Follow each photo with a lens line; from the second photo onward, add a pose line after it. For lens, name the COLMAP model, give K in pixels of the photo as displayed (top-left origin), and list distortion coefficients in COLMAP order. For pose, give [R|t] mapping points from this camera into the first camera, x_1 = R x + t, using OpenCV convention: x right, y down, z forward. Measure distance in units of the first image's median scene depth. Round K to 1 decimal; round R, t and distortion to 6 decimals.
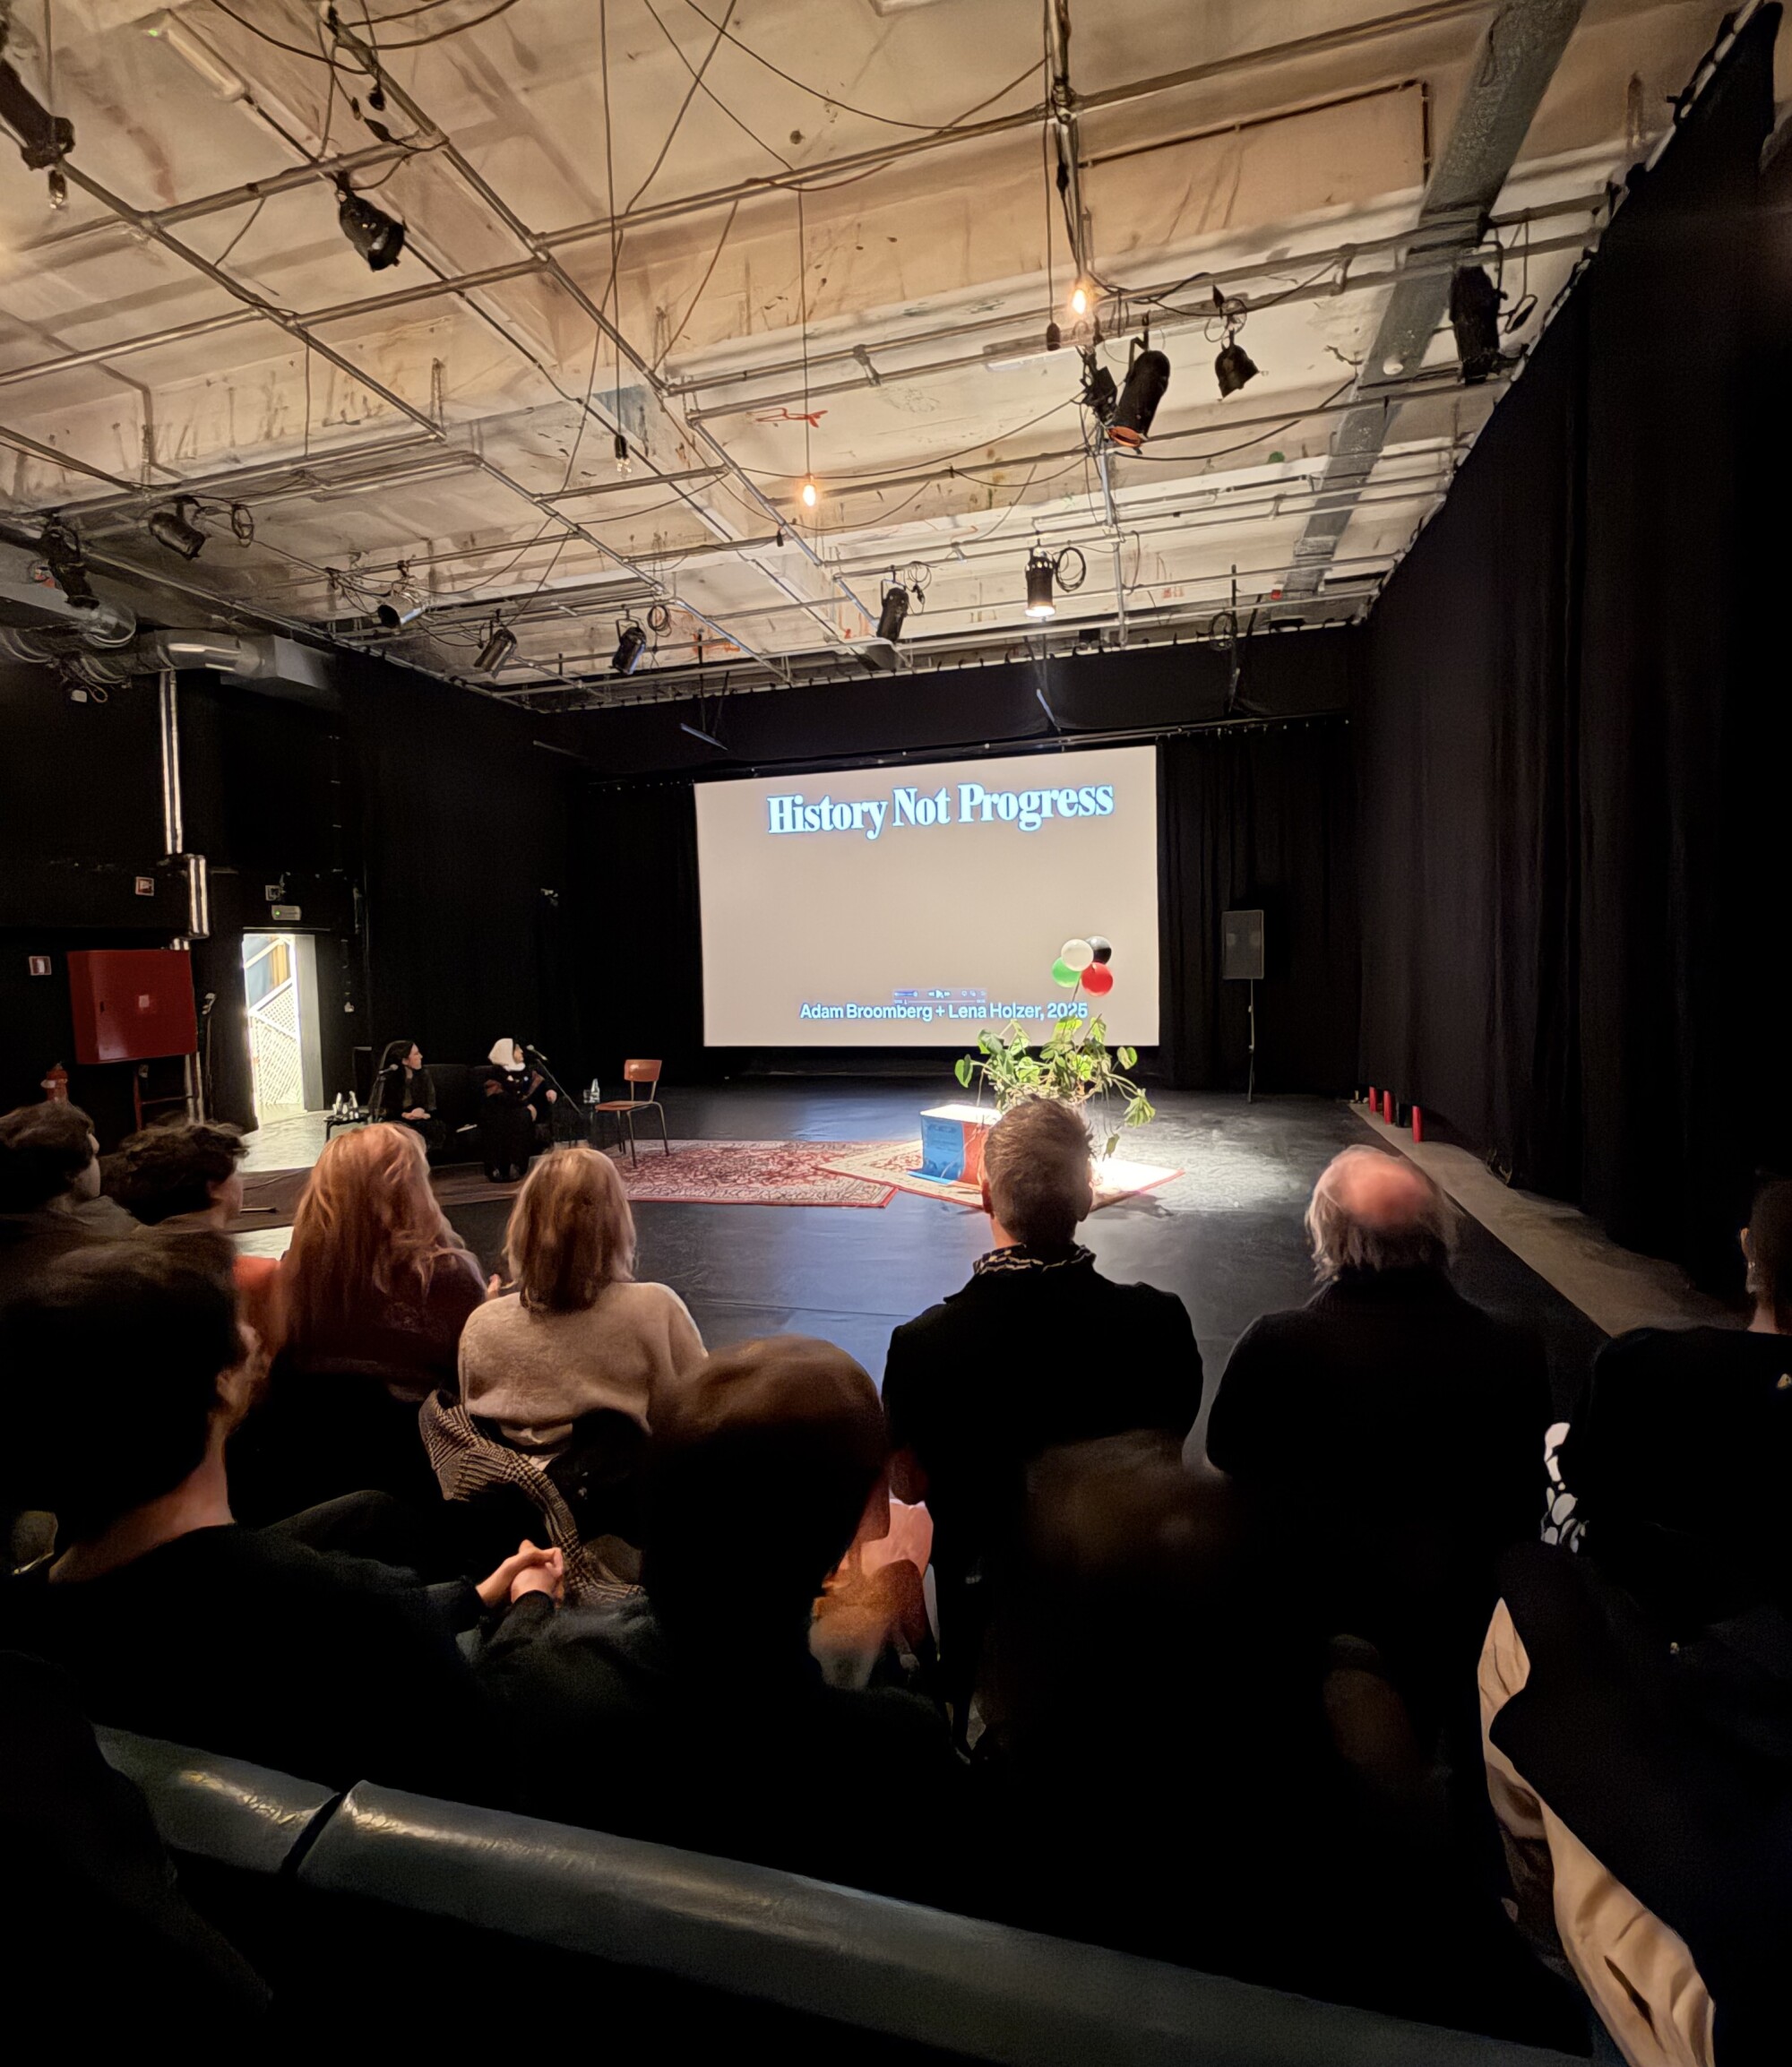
lens RADIAL K [[954.1, 0, 898.6], [0, 954.1, 987.1], [0, 0, 1]] dist [0.001744, 0.000003]
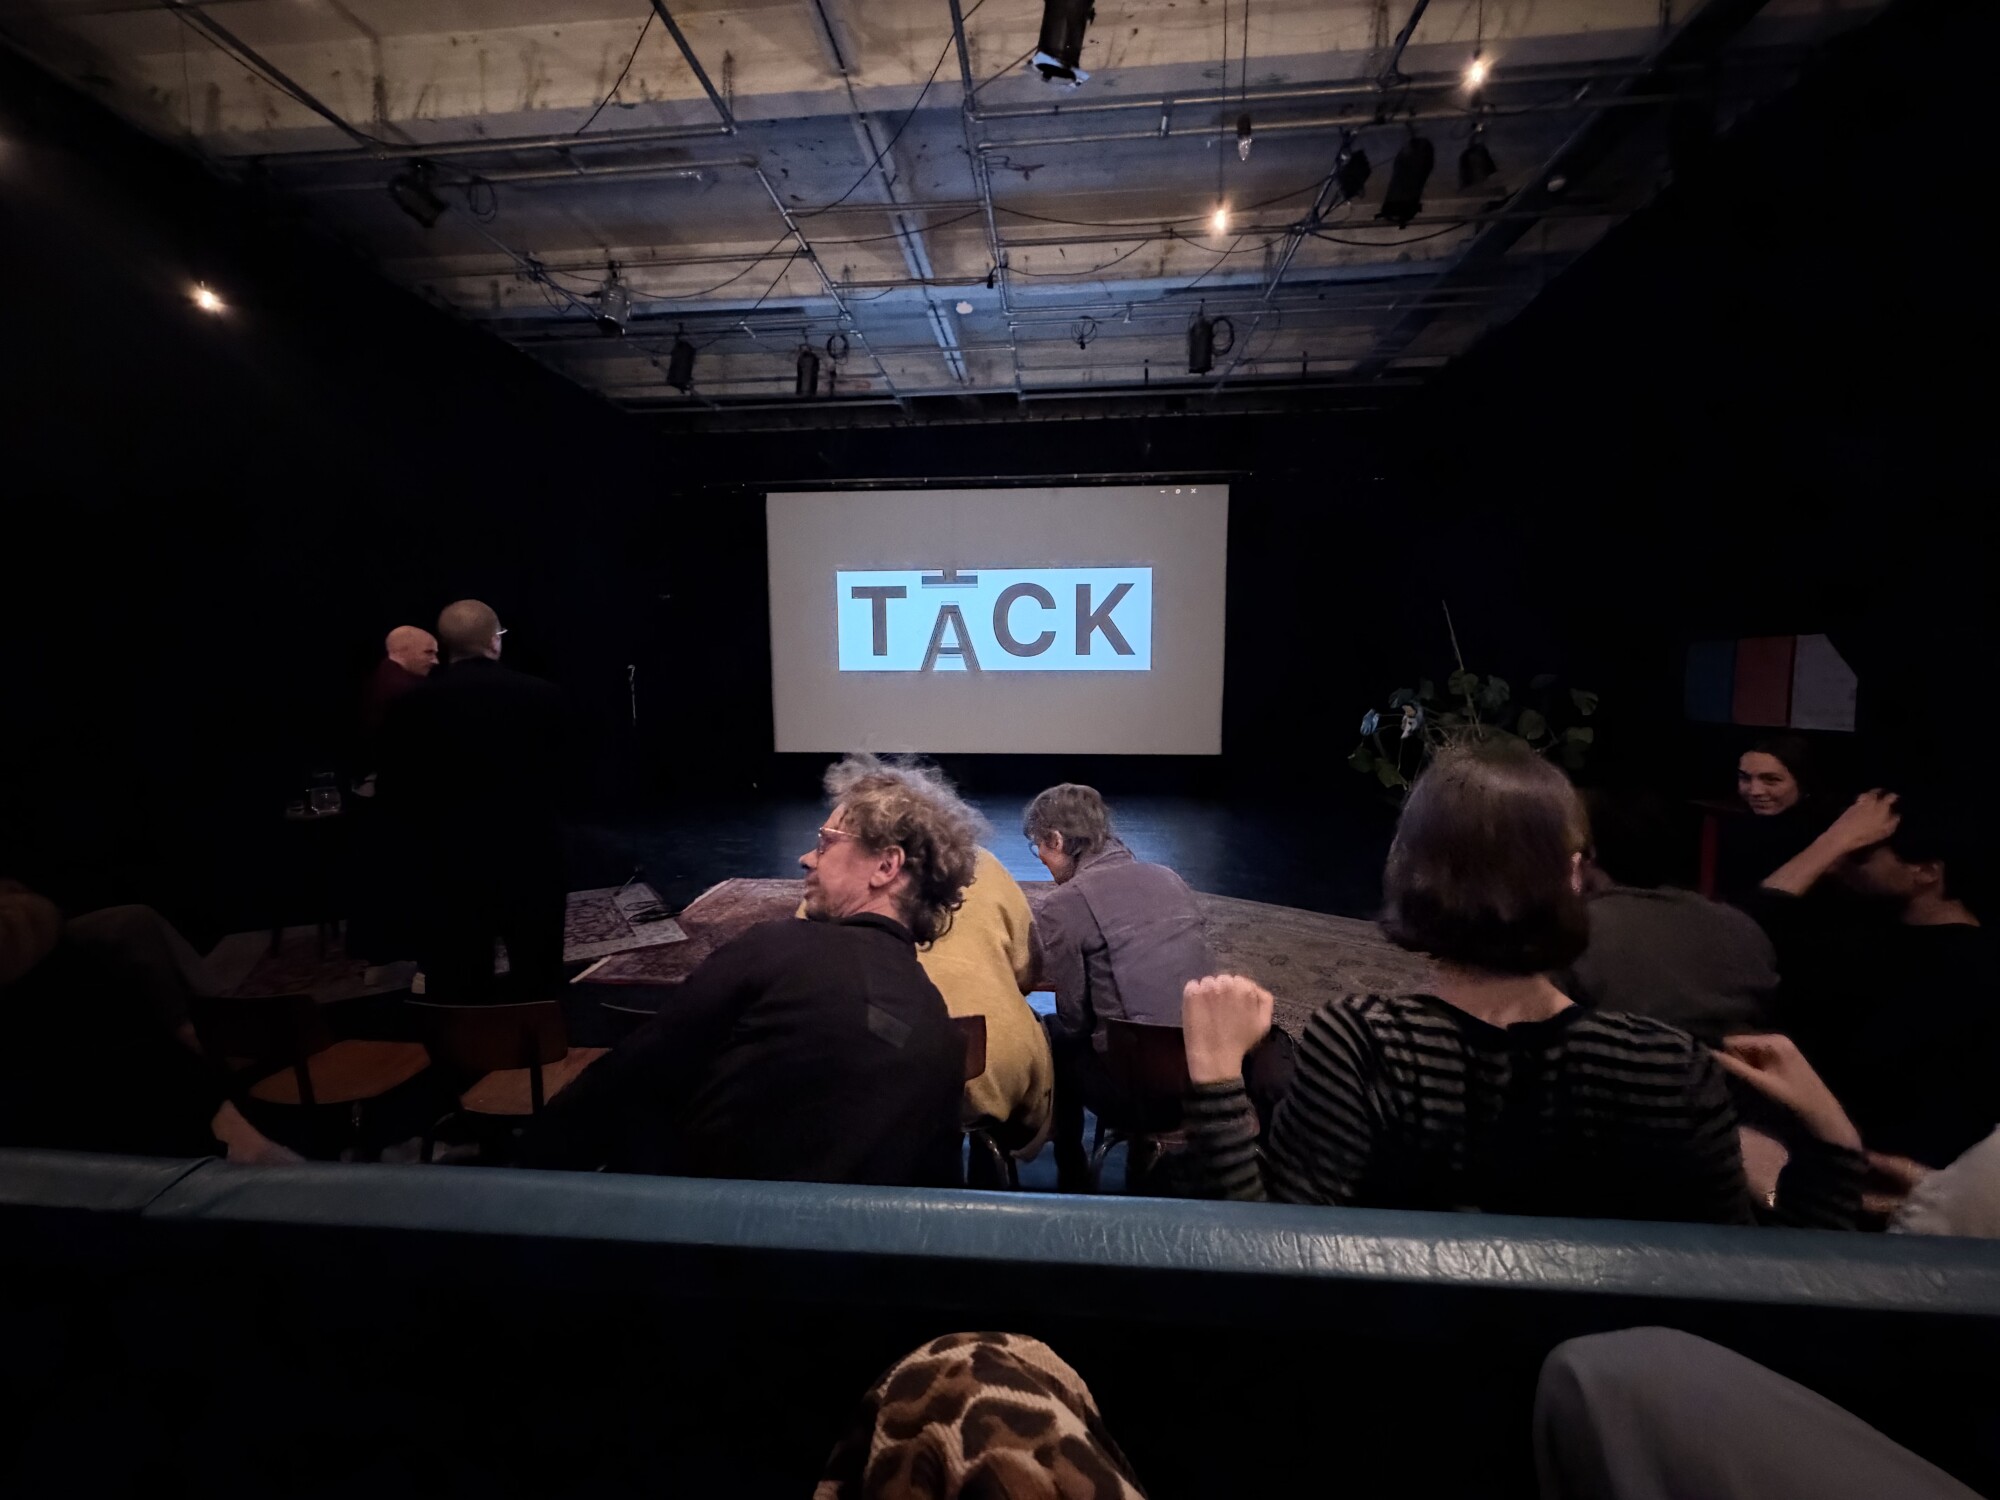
lens RADIAL K [[796.8, 0, 994.3], [0, 796.8, 748.9], [0, 0, 1]] dist [0.000532, 0.000305]
pose [[0.984380, 0.011302, 0.175694, -0.264627], [-0.020299, 0.998568, 0.049495, 0.024978], [-0.174884, -0.052289, 0.983200, 0.062205]]
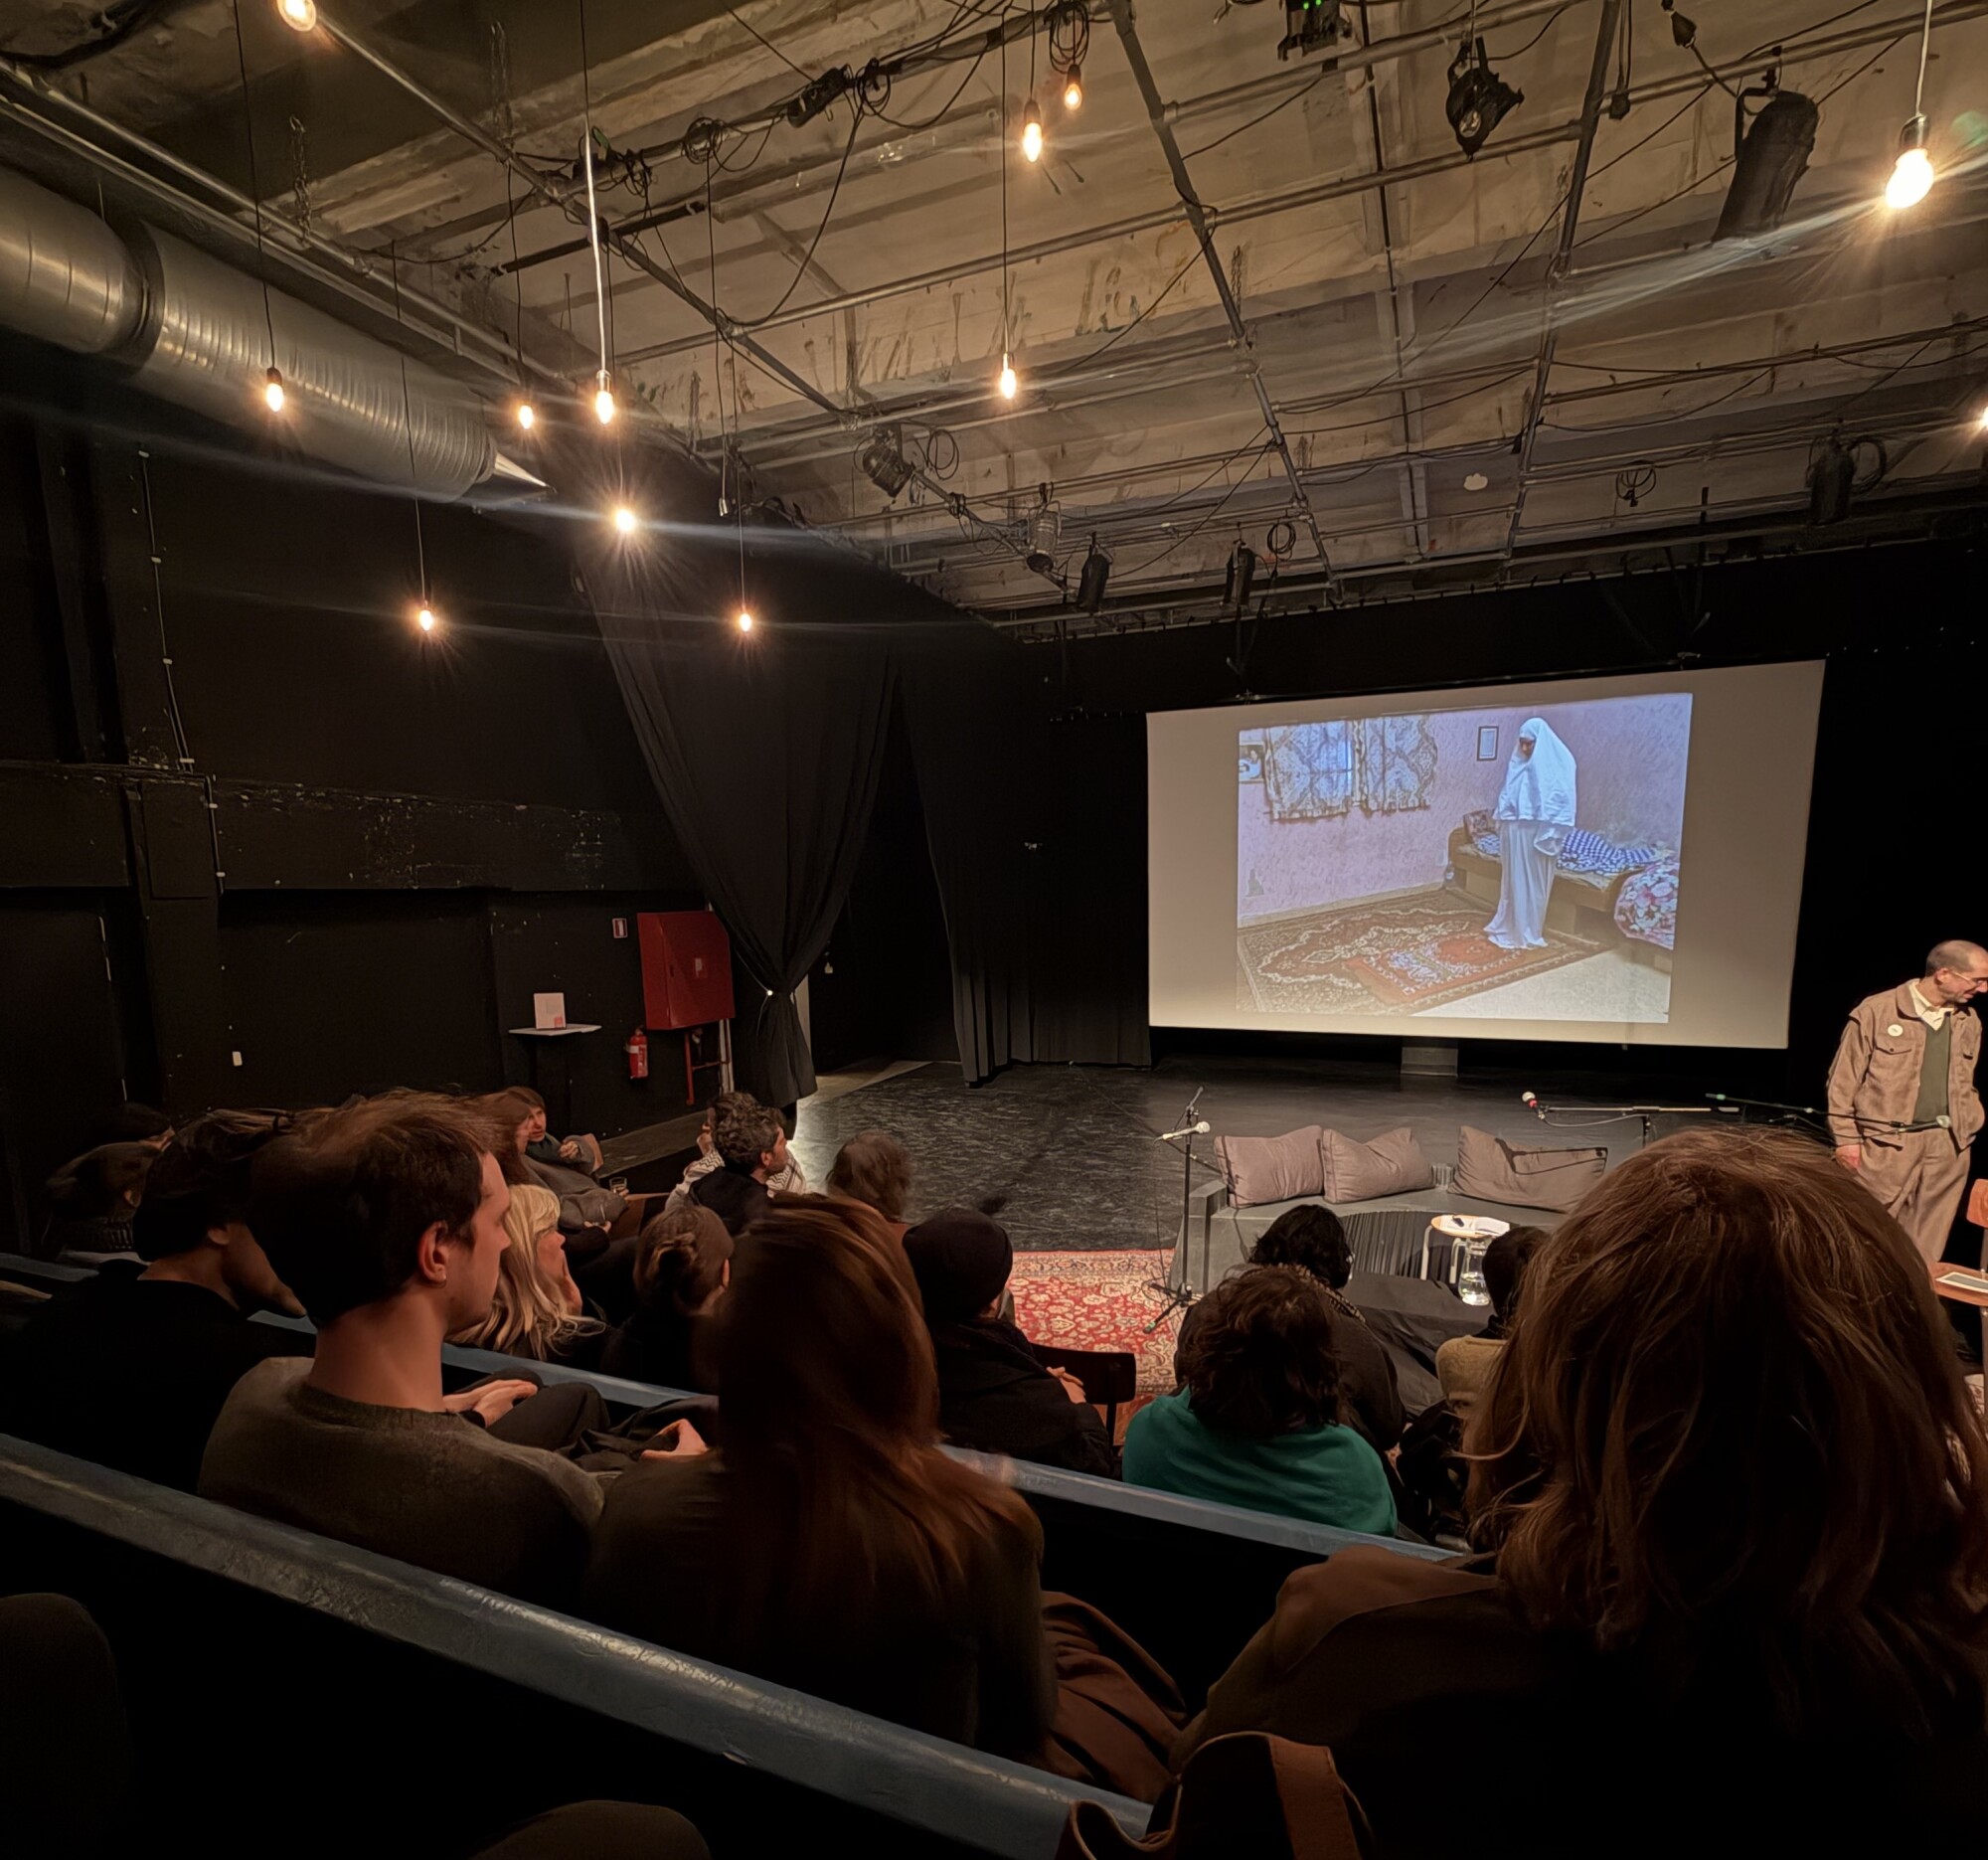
lens RADIAL K [[1058.0, 0, 996.6], [0, 1058.0, 1035.4], [0, 0, 1]] dist [0.000619, -0.001181]
pose [[0.991033, 0.033997, -0.129219, -0.422275], [-0.020763, 0.994525, 0.102416, -0.036066], [0.131993, -0.098815, 0.986313, -0.026579]]
